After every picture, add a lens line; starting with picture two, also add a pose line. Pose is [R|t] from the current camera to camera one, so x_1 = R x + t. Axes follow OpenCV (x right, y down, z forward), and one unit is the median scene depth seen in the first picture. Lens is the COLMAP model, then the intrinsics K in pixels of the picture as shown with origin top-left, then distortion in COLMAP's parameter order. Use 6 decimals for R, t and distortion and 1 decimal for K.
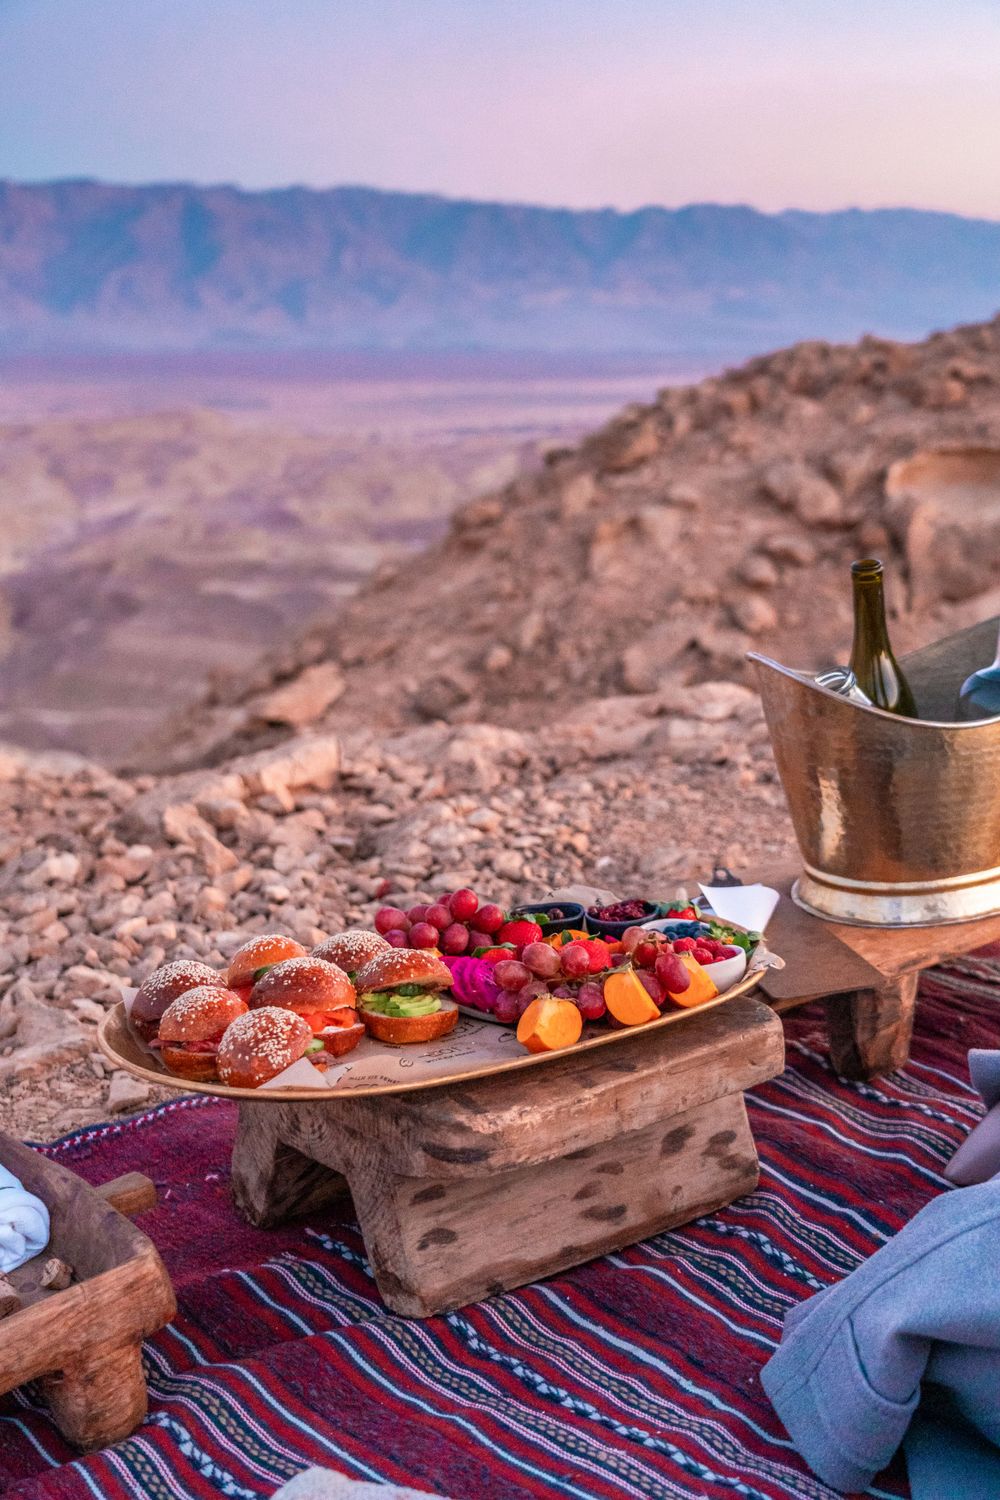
lens RADIAL K [[1942.7, 0, 500.0], [0, 1942.7, 750.0], [0, 0, 1]] dist [0.063575, -0.007245]
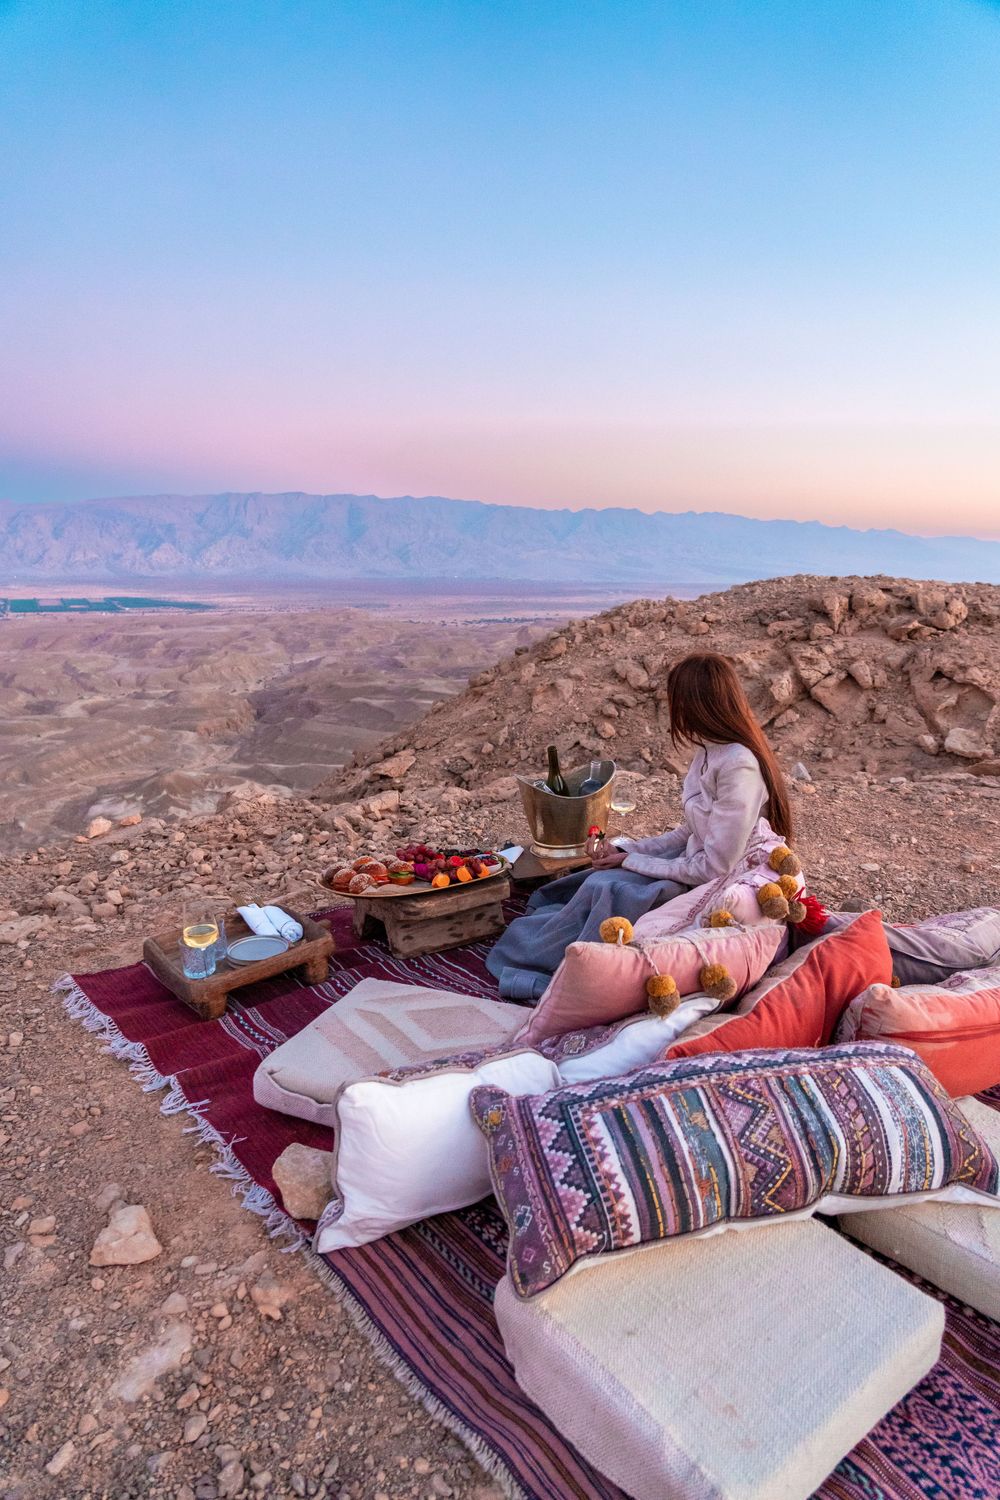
lens RADIAL K [[1013.8, 0, 500.0], [0, 1013.8, 750.0], [0, 0, 1]] dist [0.000132, 0.001152]
pose [[0.999841, 0.016661, -0.006313, 0.066297], [-0.016877, 0.999212, -0.035929, -0.016763], [0.005710, 0.036030, 0.999334, -0.411758]]
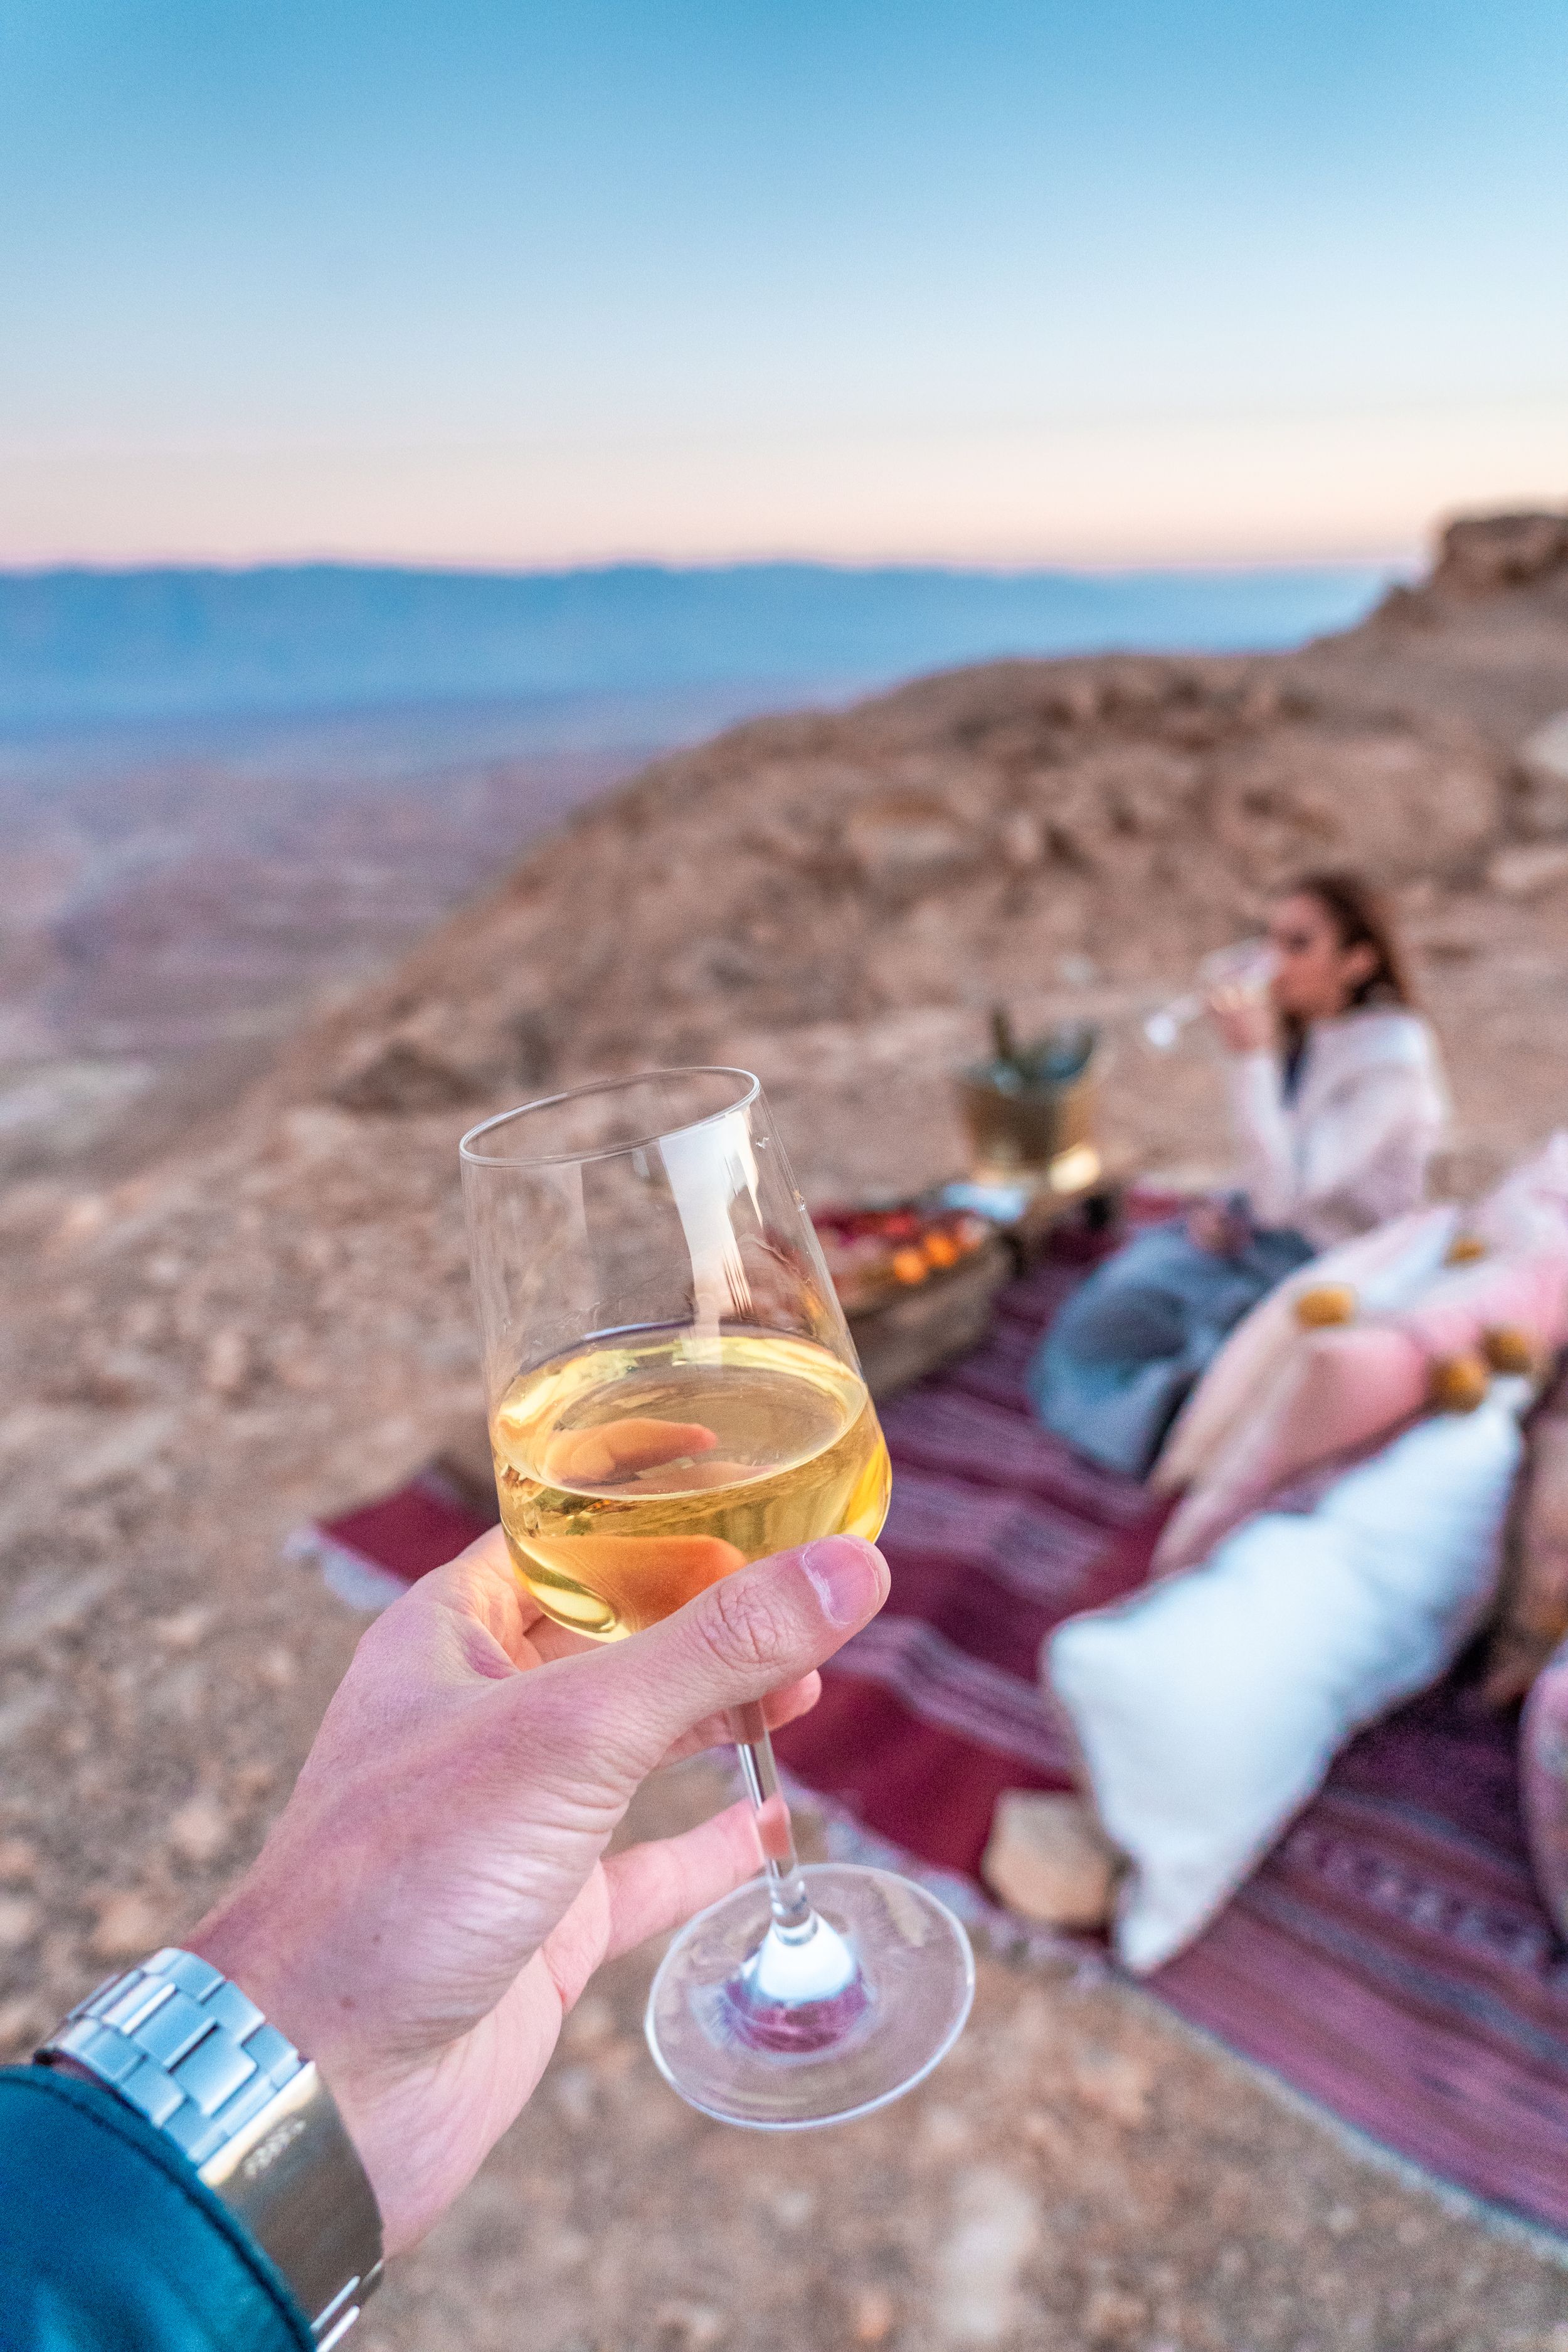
lens RADIAL K [[1589.6, 0, 784.0], [0, 1589.6, 1176.0], [0, 0, 1]] dist [0.000132, 0.001152]
pose [[0.980202, -0.102743, 0.169256, -0.178747], [0.085269, 0.990544, 0.107477, -0.070573], [-0.178698, -0.090917, 0.979694, -0.303349]]
